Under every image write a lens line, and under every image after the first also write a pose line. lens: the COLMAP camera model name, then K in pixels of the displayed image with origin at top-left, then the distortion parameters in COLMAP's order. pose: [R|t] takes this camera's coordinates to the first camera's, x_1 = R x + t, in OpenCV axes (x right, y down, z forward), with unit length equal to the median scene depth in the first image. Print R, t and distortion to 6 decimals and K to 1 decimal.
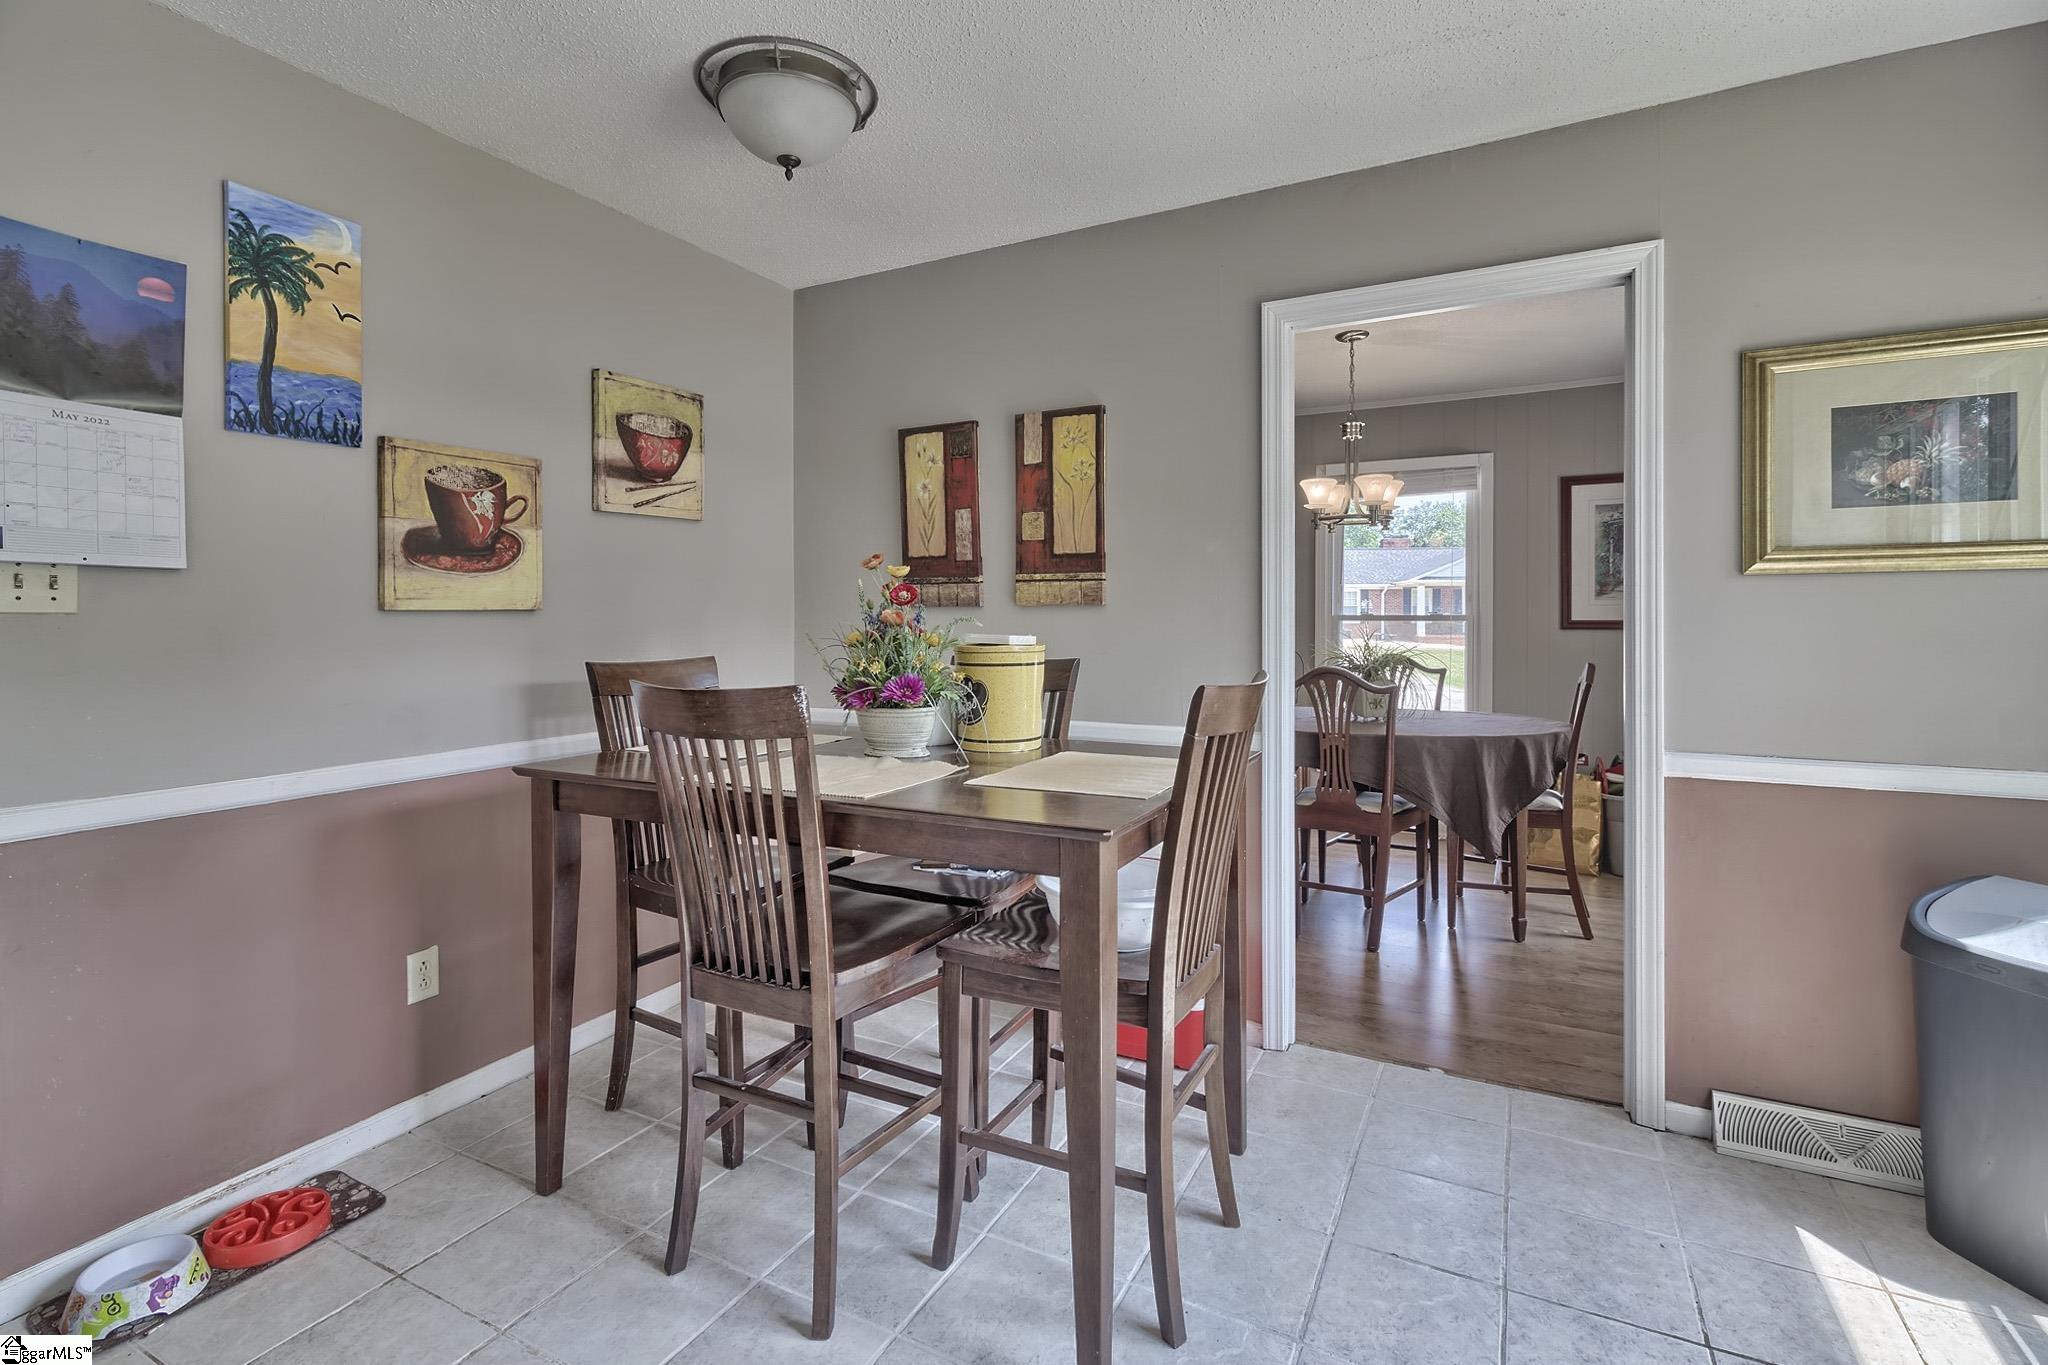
lens RADIAL K [[952.3, 0, 1042.0], [0, 952.3, 618.5], [0, 0, 1]] dist [0.006363, -0.000321]
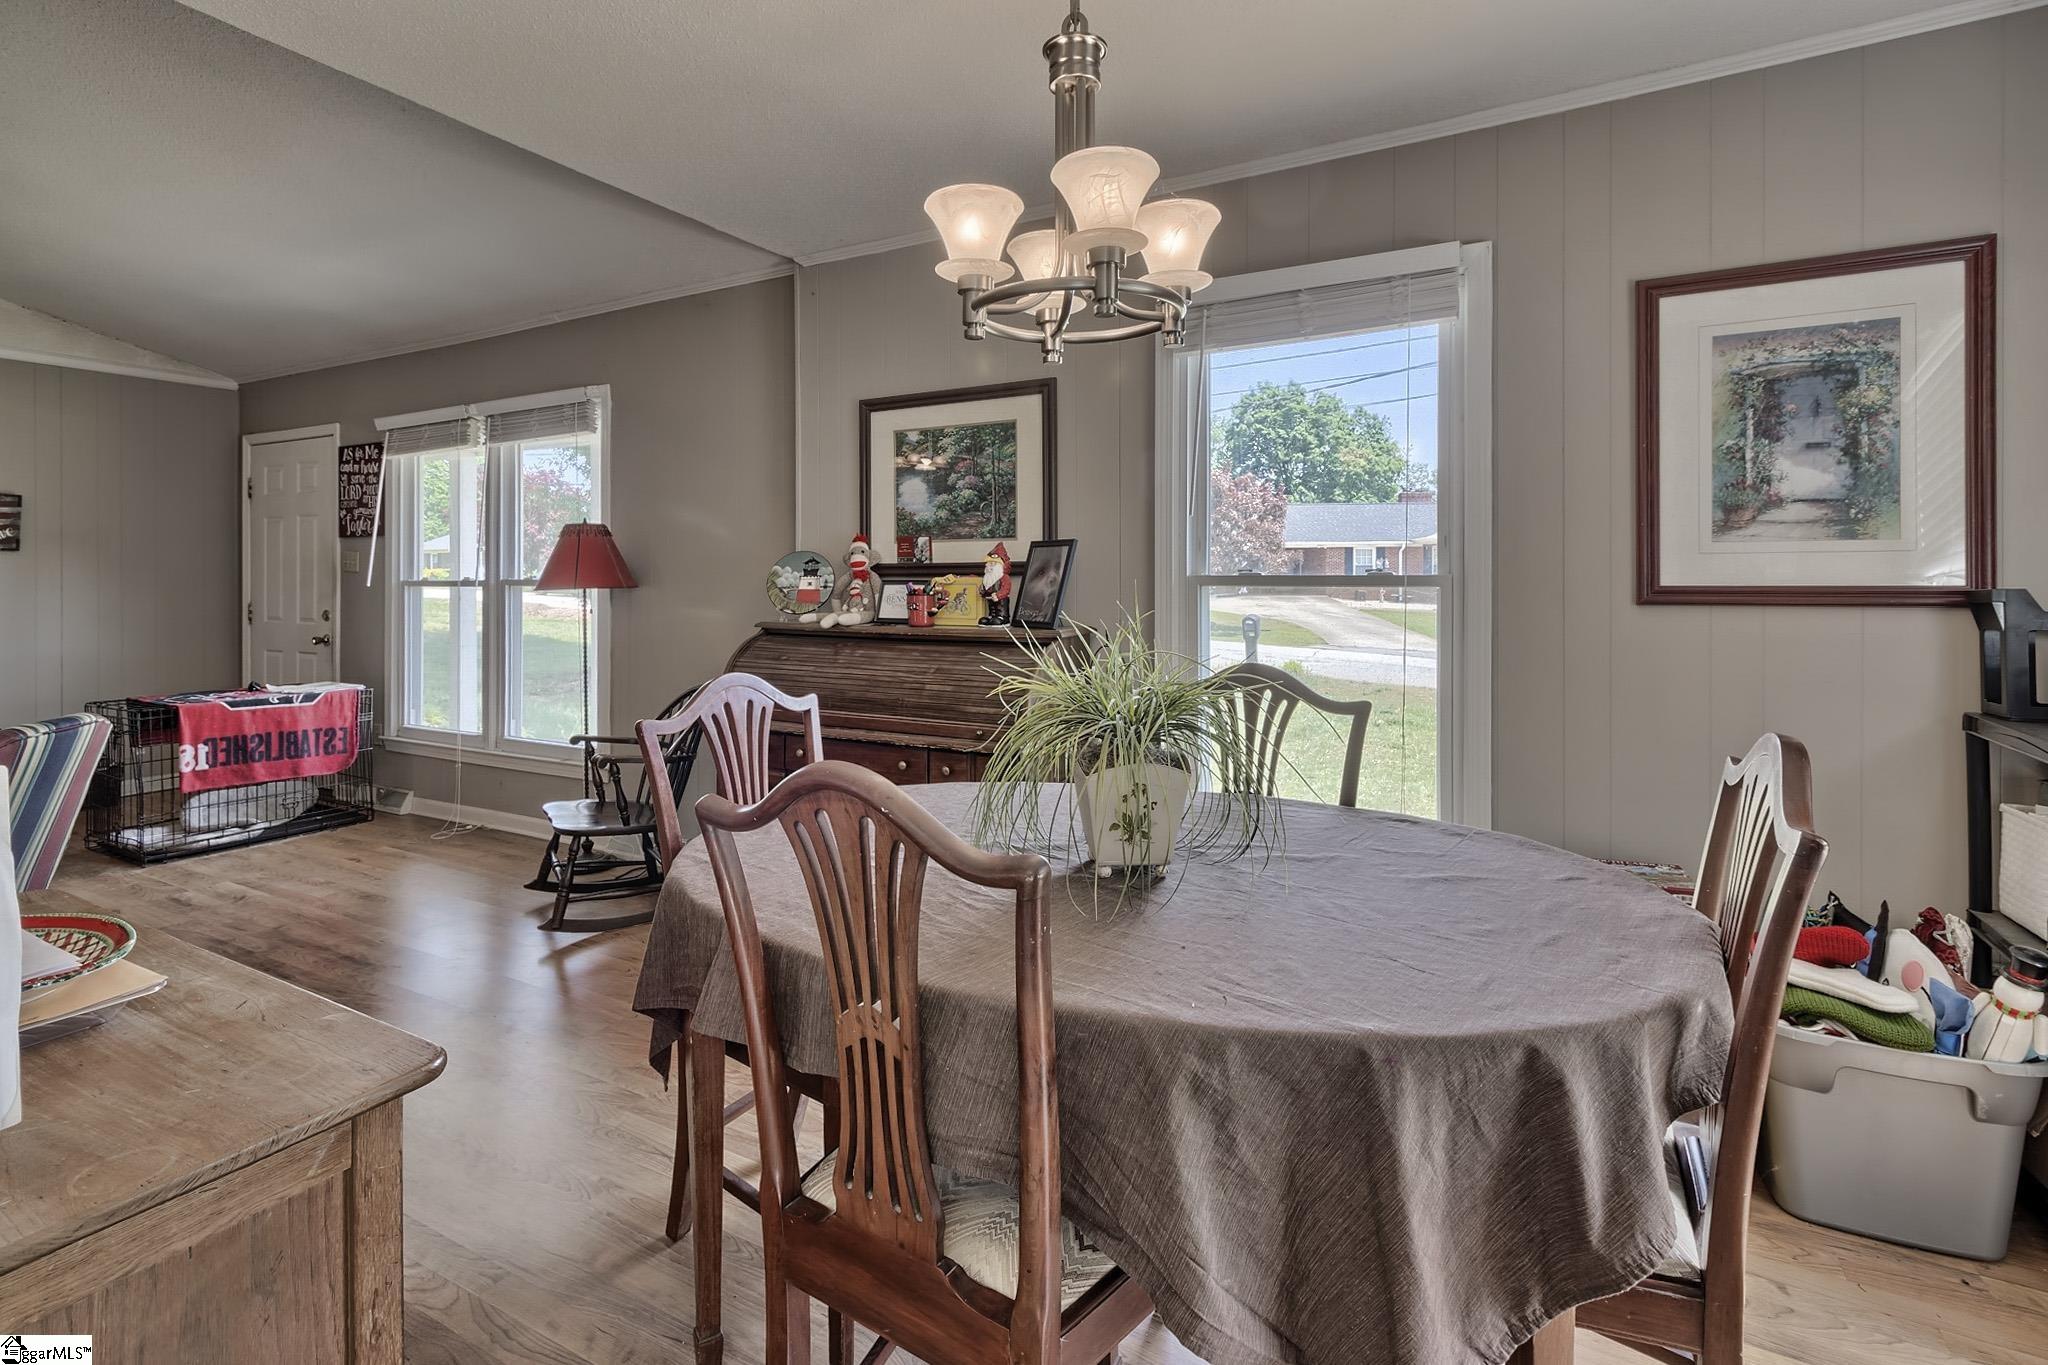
lens RADIAL K [[952.3, 0, 1054.8], [0, 952.3, 565.6], [0, 0, 1]] dist [0.006363, -0.000321]
pose [[0.999795, -0.000837, -0.020216, 0.288924], [0.000516, 0.999874, -0.015850, -0.000942], [0.020227, 0.015837, 0.999670, 0.568610]]
